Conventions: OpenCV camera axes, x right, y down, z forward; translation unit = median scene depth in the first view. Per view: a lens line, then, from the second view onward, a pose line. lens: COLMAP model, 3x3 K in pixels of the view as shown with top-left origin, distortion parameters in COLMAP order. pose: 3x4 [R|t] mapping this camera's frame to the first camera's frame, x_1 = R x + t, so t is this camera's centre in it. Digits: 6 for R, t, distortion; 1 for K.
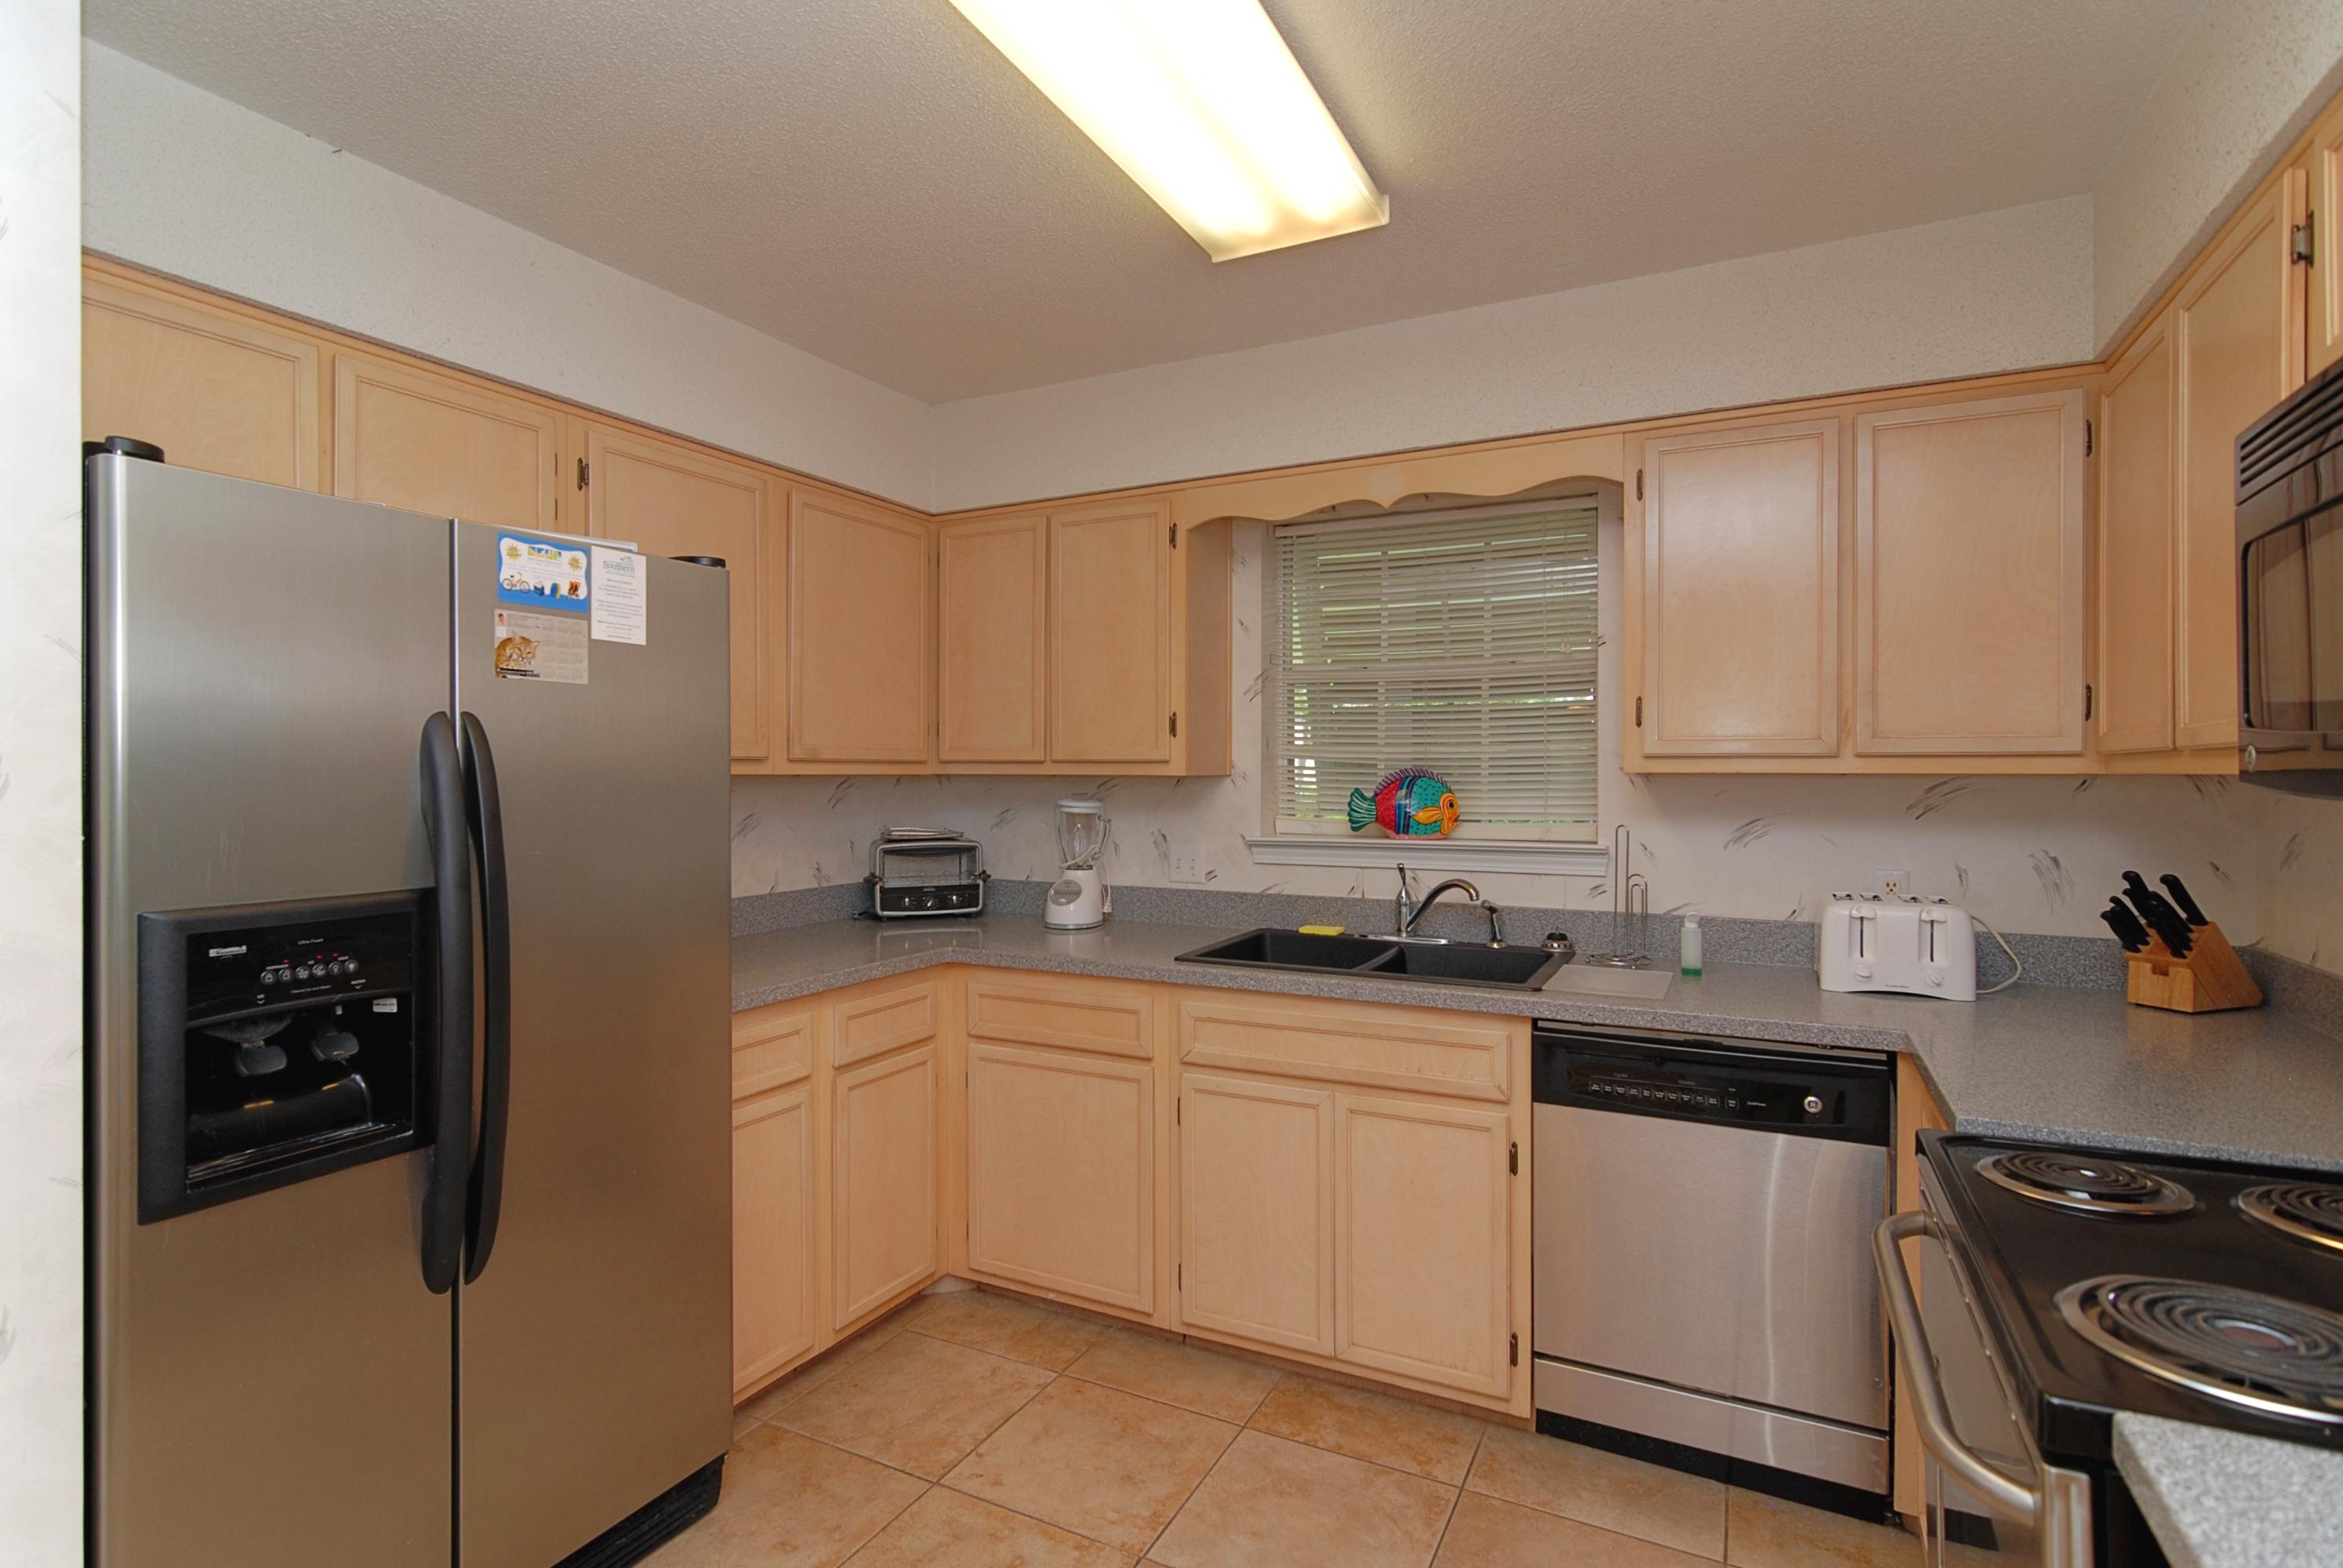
lens RADIAL K [[1160.6, 0, 1167.2], [0, 1160.6, 780.3], [0, 0, 1]] dist [0.005359, 0.003943]
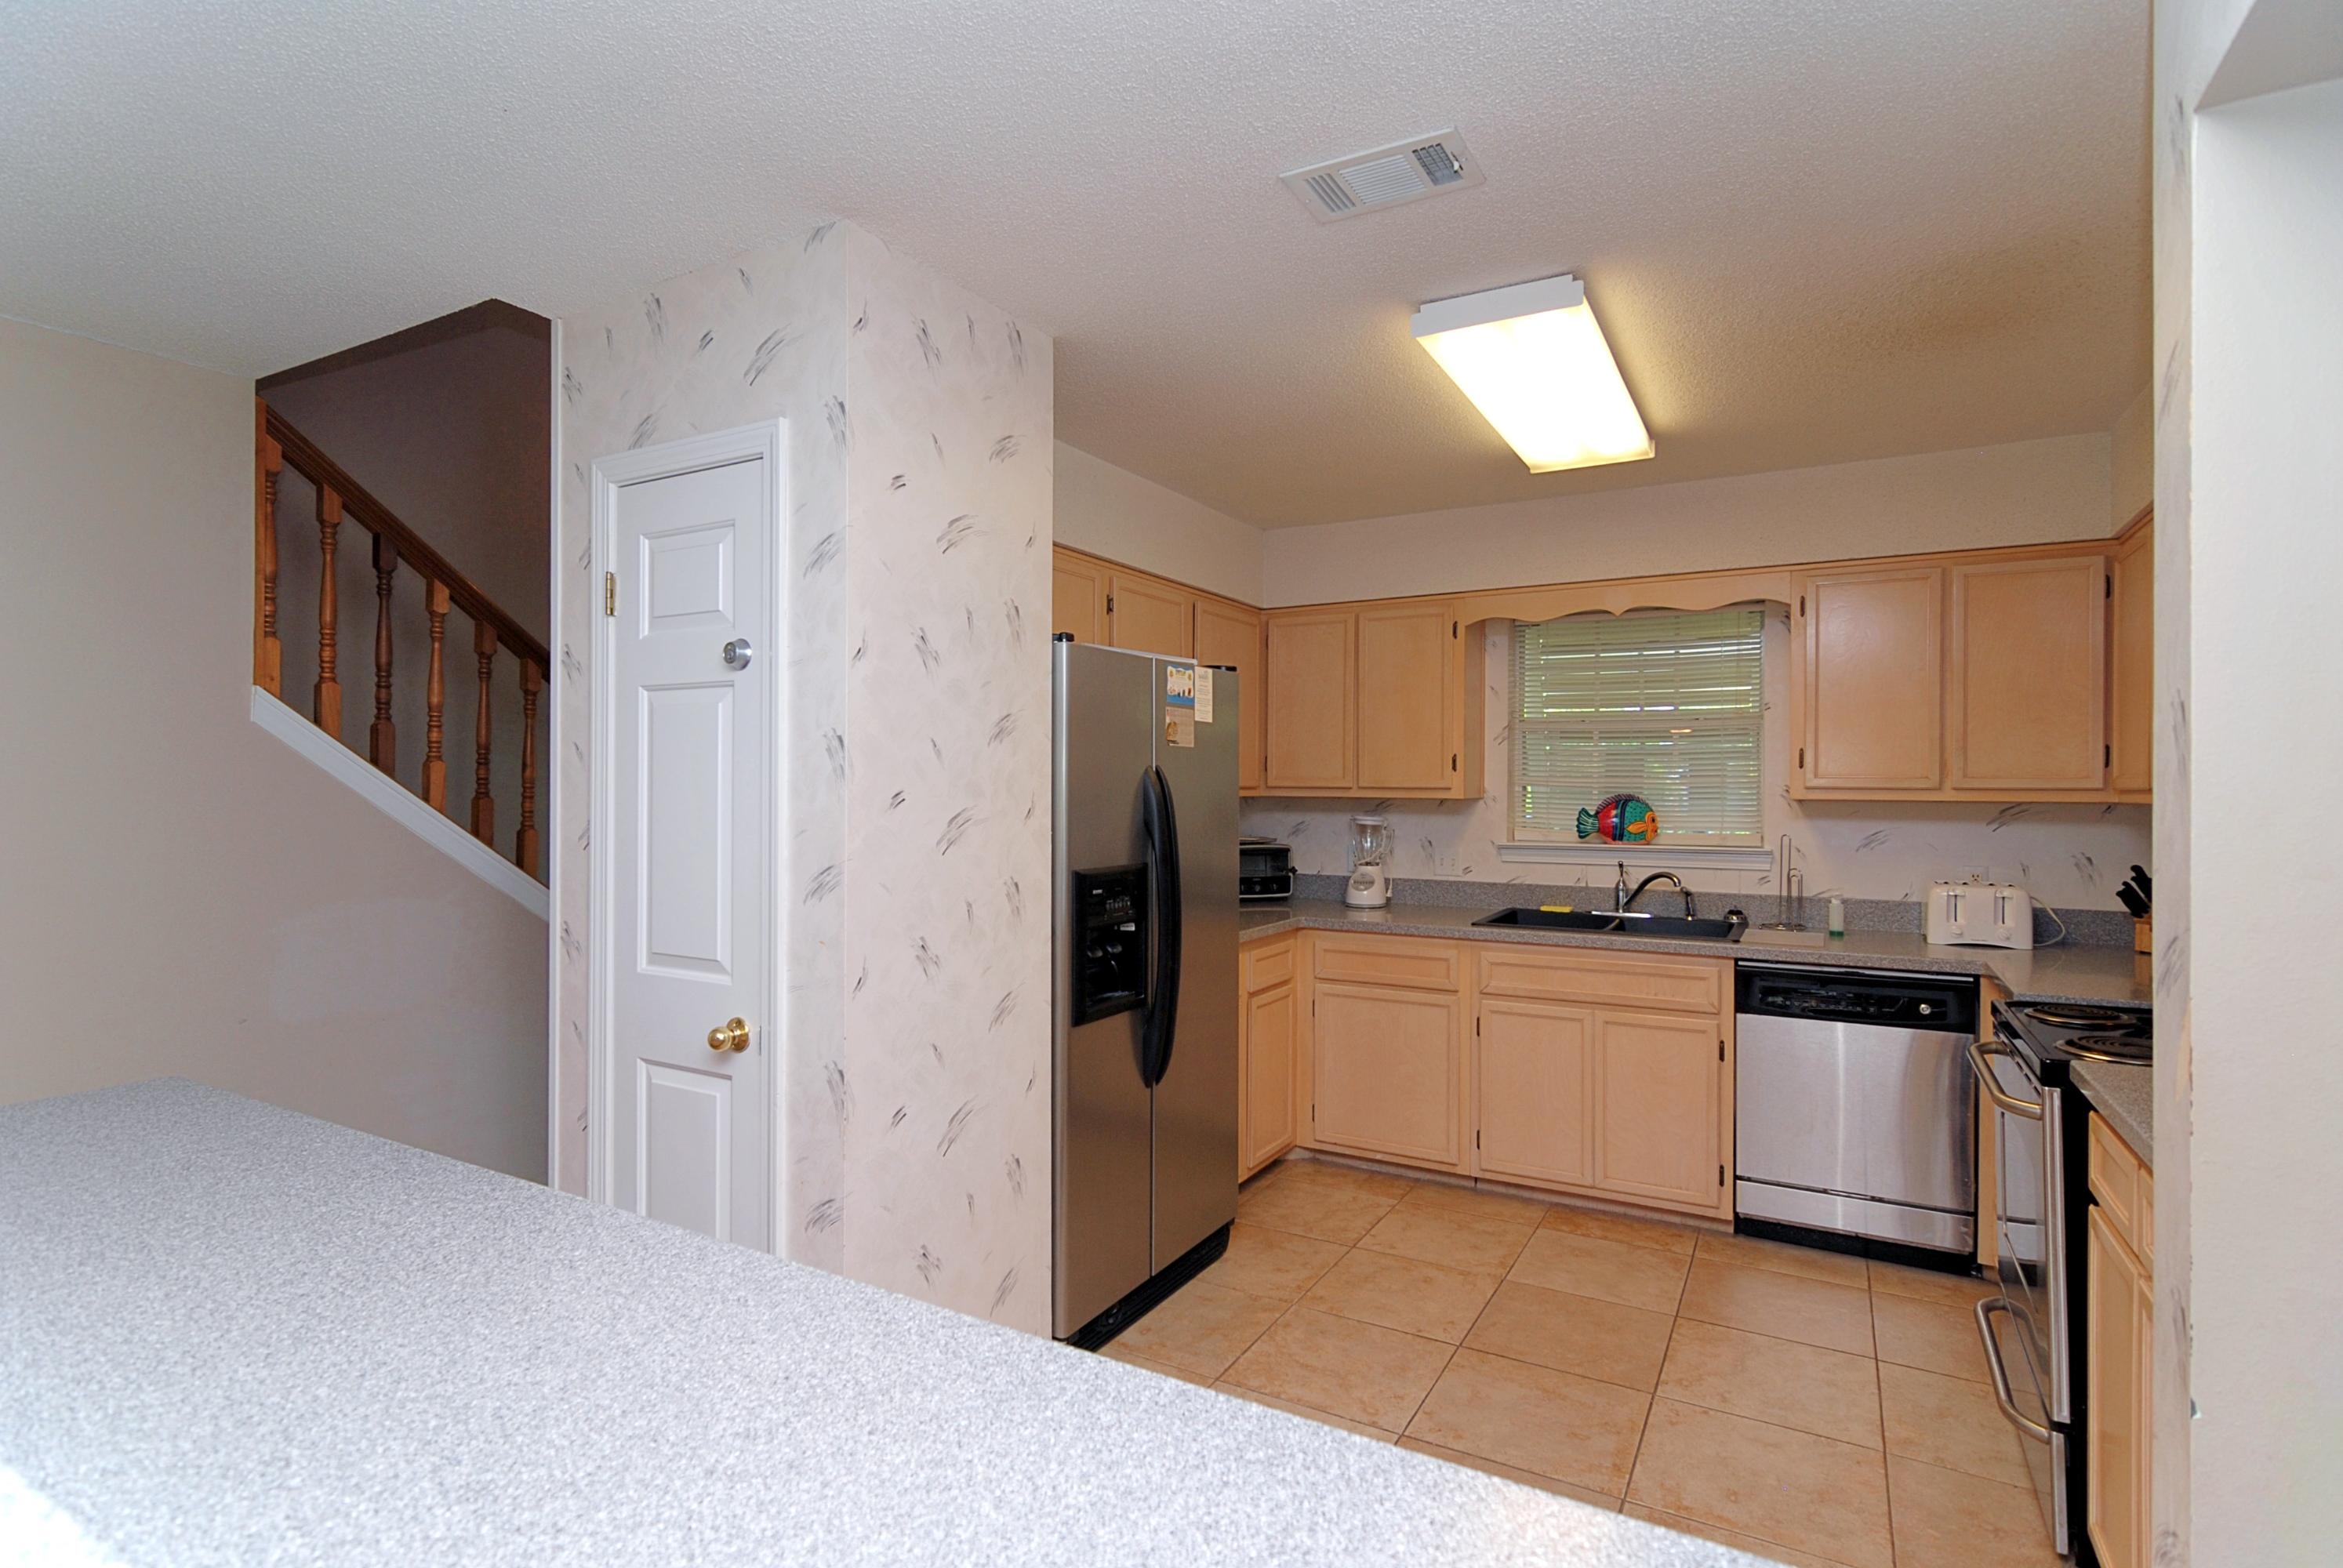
lens RADIAL K [[1160.6, 0, 1174.0], [0, 1160.6, 789.9], [0, 0, 1]] dist [0.005359, 0.003943]
pose [[0.999049, 0.003604, -0.043450, -0.342899], [-0.003730, 0.999989, -0.002802, -0.011705], [0.043440, 0.002961, 0.999052, -0.540590]]
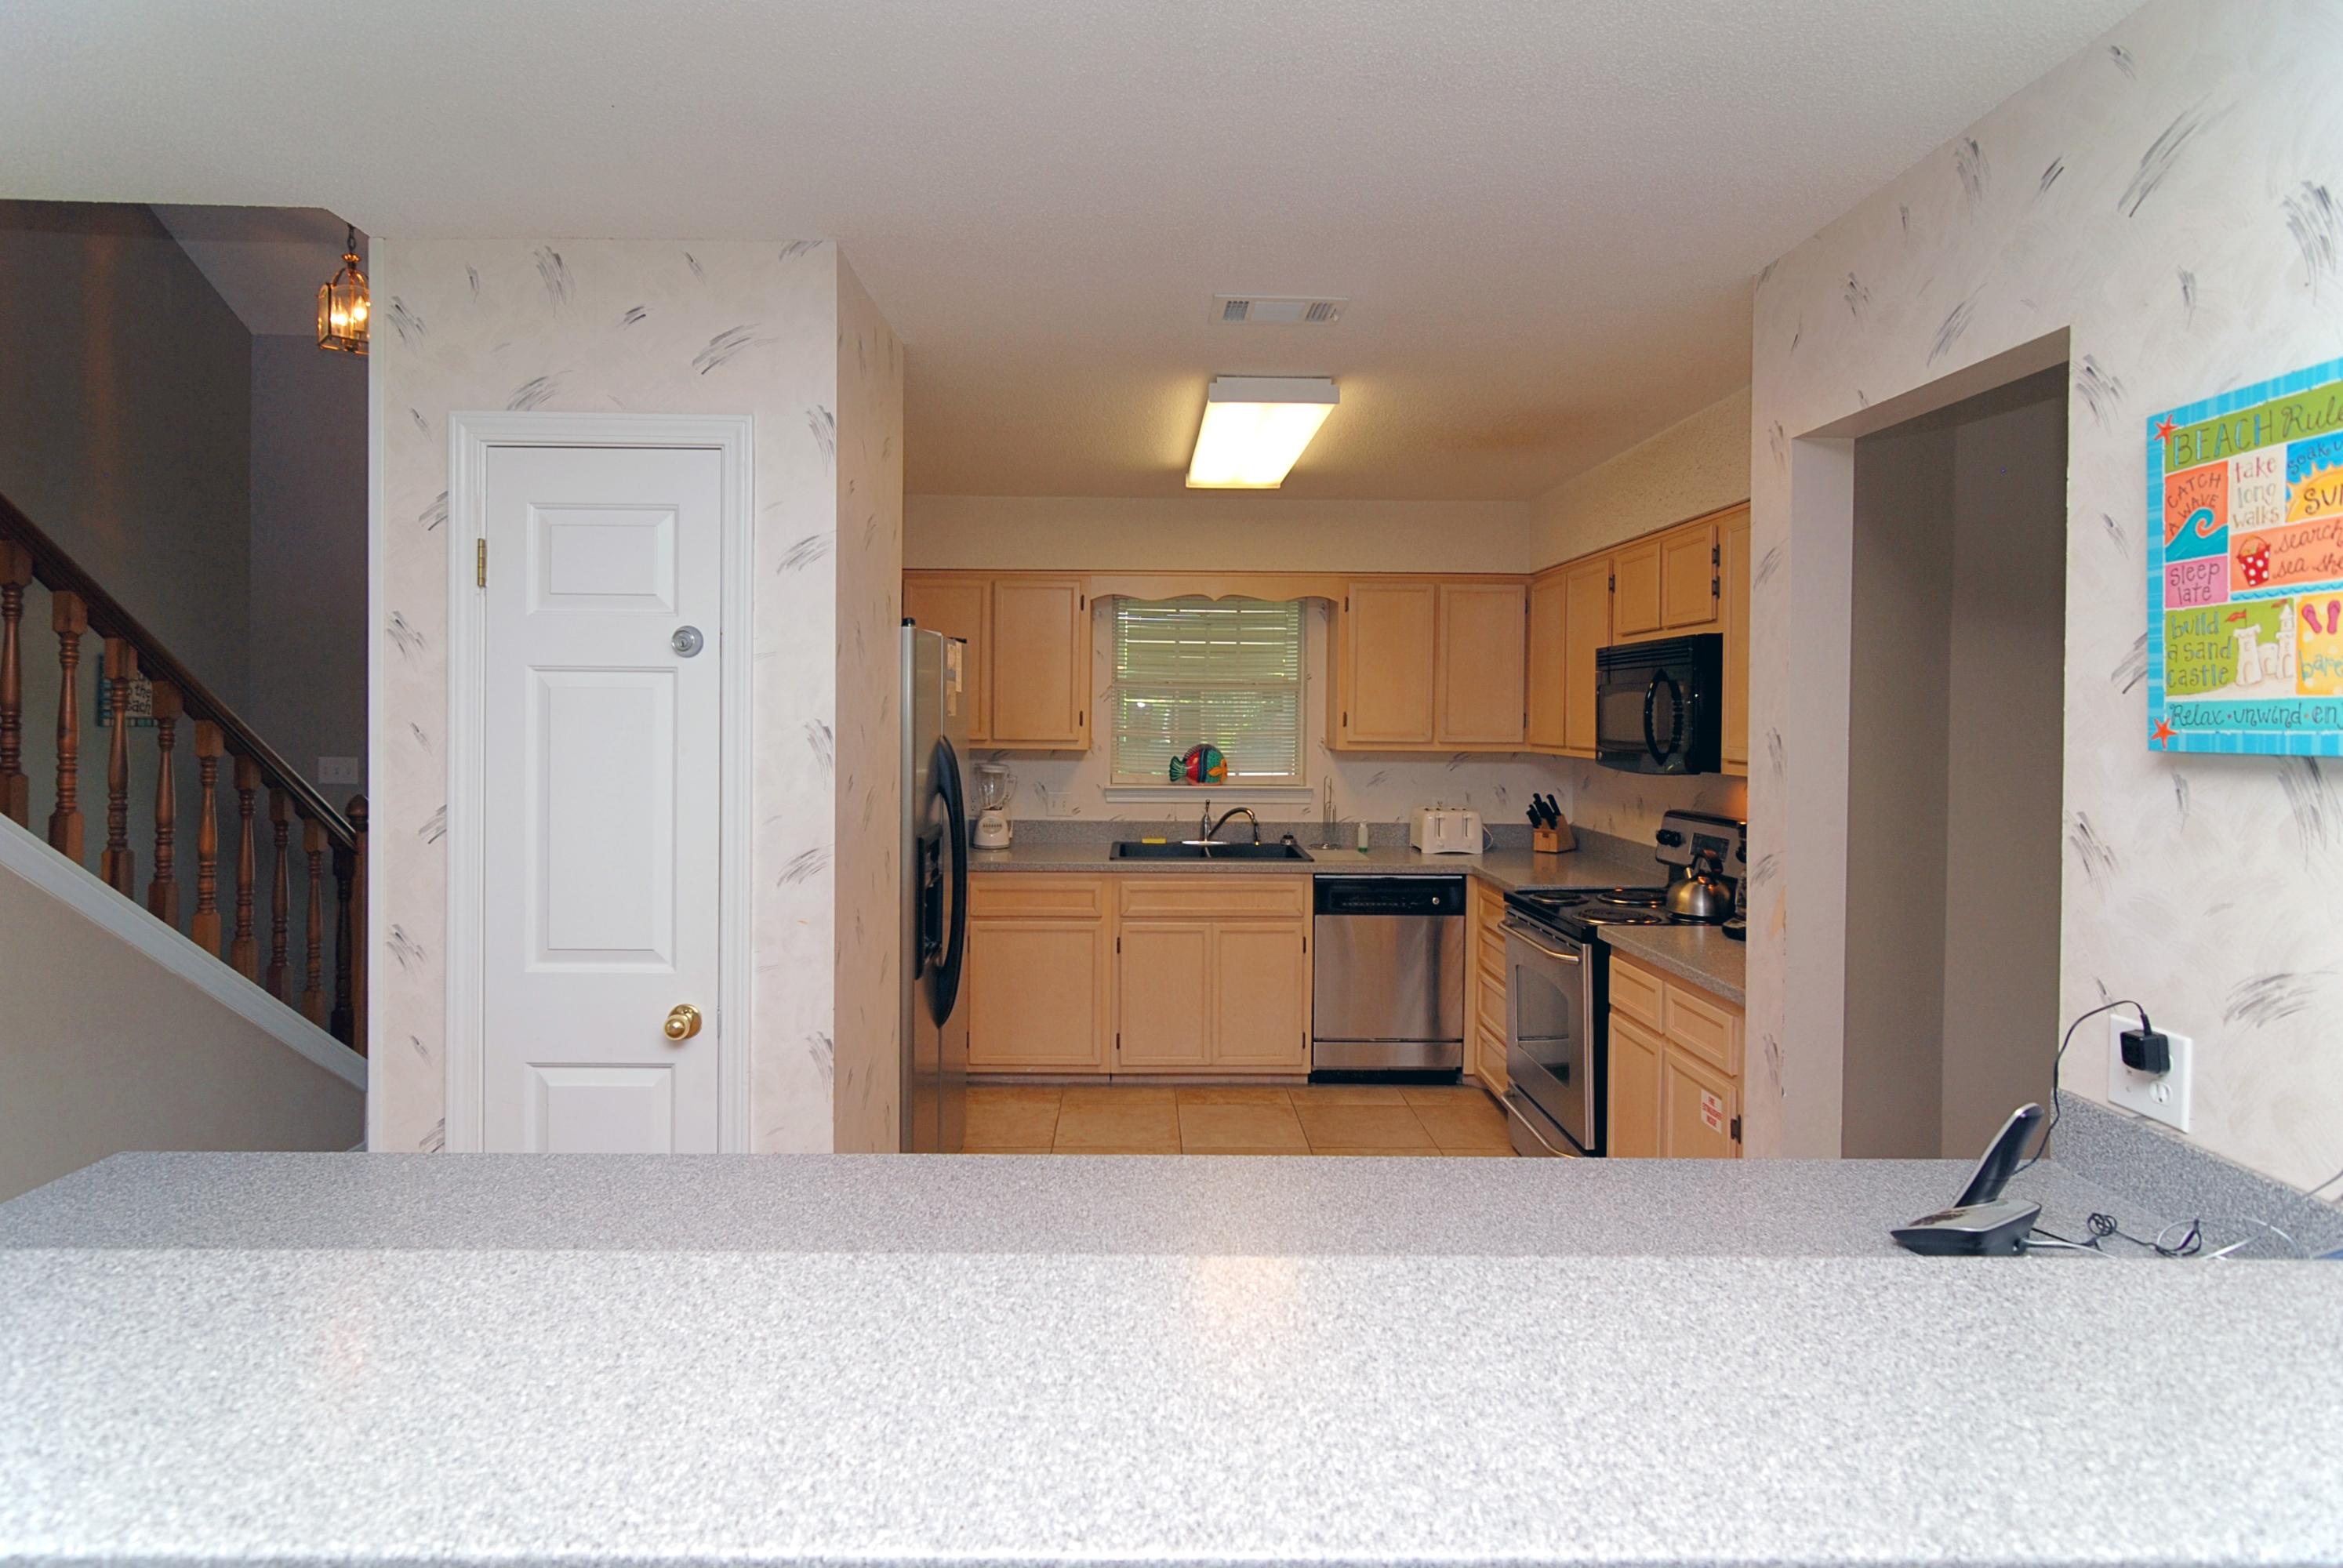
lens RADIAL K [[1160.6, 0, 1179.2], [0, 1160.6, 726.0], [0, 0, 1]] dist [0.005359, 0.003943]
pose [[0.881581, 0.001888, 0.472030, -0.799386], [-0.004574, 0.999979, 0.004542, -0.057102], [-0.472011, -0.006164, 0.881571, -0.628092]]
